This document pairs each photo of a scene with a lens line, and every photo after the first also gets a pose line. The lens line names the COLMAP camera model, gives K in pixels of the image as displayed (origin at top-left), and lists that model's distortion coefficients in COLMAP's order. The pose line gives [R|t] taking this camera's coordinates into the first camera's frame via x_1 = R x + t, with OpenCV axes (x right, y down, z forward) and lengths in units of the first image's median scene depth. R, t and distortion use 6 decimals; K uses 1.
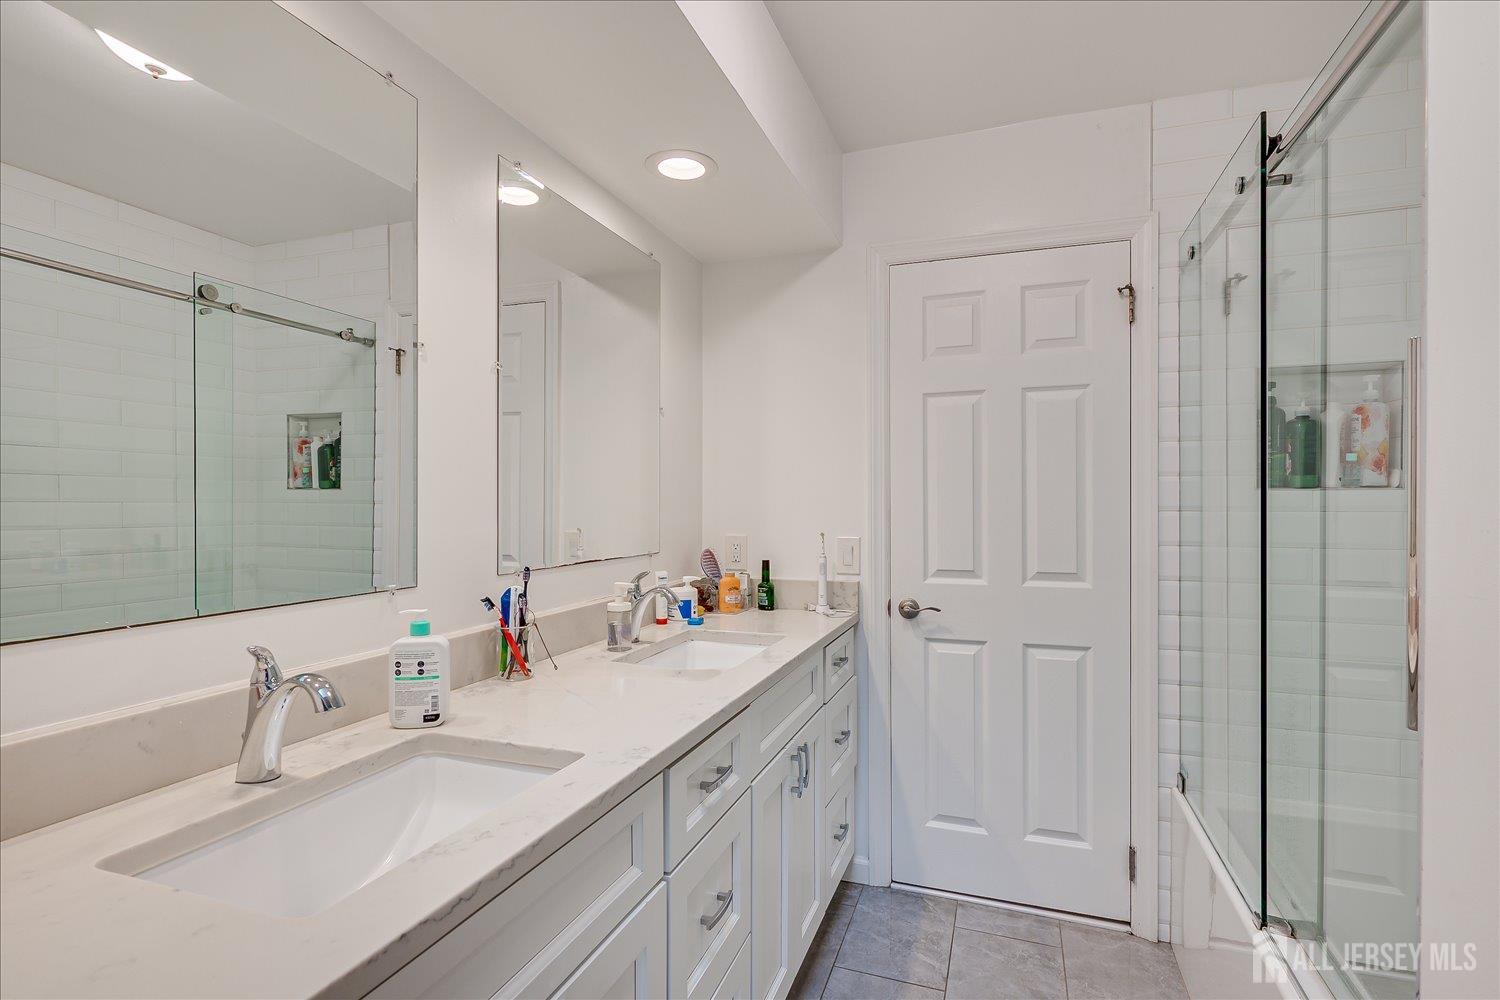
lens RADIAL K [[708.1, 0, 750.0], [0, 708.1, 500.0], [0, 0, 1]] dist [-0.001500, -0.000244]
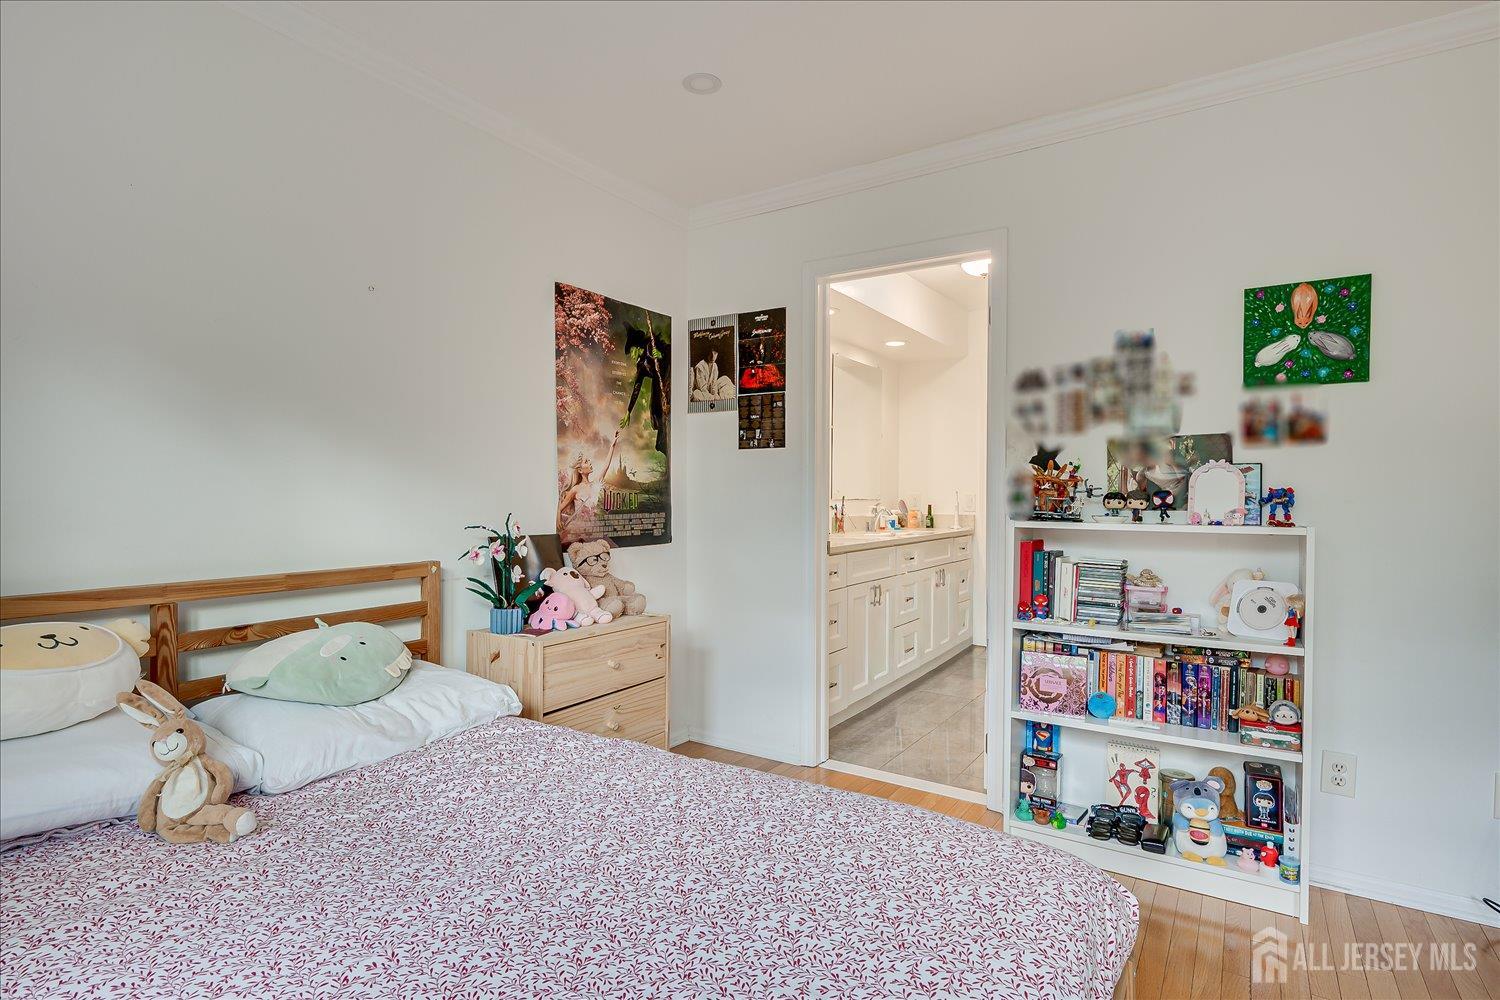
lens RADIAL K [[708.1, 0, 750.0], [0, 708.1, 500.0], [0, 0, 1]] dist [-0.001500, -0.000244]
pose [[0.970426, 0.005570, -0.241335, 0.012081], [-0.003854, 0.999964, 0.007581, 0.057605], [0.241368, -0.006427, 0.970412, -1.225720]]
